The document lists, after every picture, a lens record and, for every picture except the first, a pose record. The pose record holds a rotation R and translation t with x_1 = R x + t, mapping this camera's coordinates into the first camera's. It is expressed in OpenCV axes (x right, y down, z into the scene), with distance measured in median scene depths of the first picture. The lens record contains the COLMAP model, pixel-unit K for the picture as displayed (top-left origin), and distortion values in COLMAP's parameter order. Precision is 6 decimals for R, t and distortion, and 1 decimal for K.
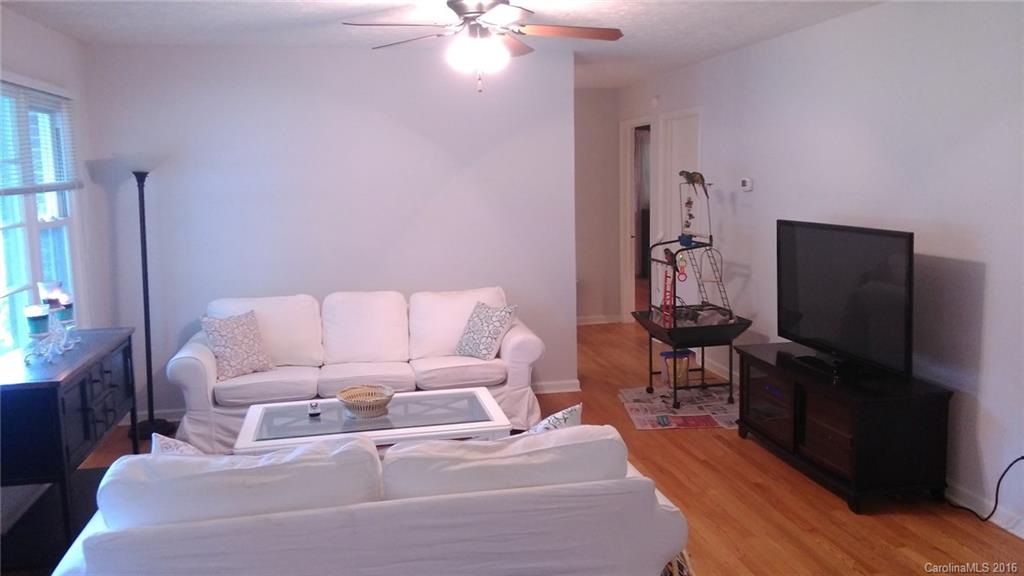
lens RADIAL K [[851.6, 0, 511.6], [0, 851.6, 266.7], [0, 0, 1]] dist [0.127724, -0.207672]
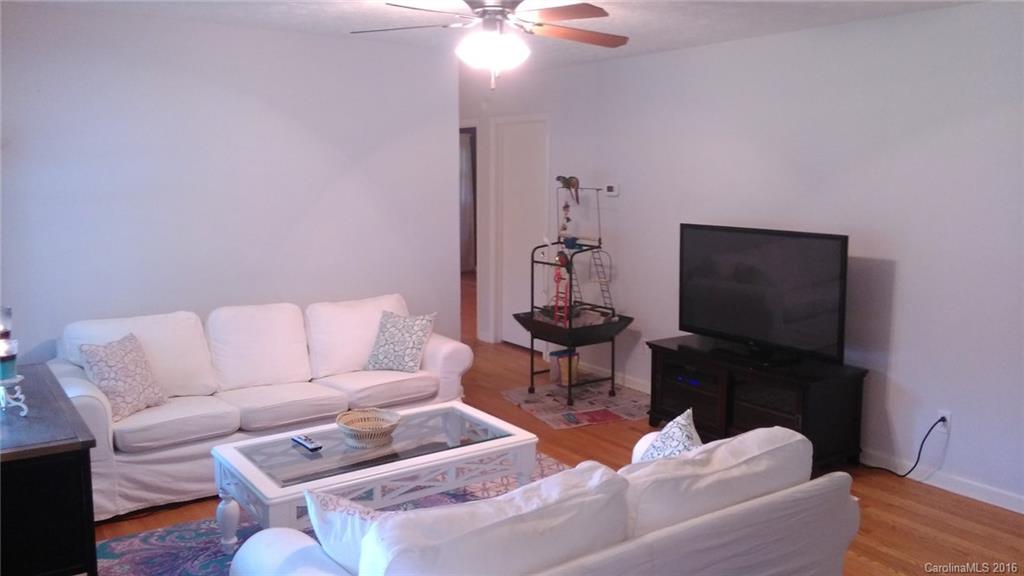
lens RADIAL K [[851.6, 0, 511.6], [0, 851.6, 266.7], [0, 0, 1]] dist [0.127724, -0.207672]
pose [[0.911025, -0.021241, 0.411804, -0.303654], [0.020525, 0.999770, 0.006161, -0.010310], [-0.411841, 0.002839, 0.911251, 0.093042]]
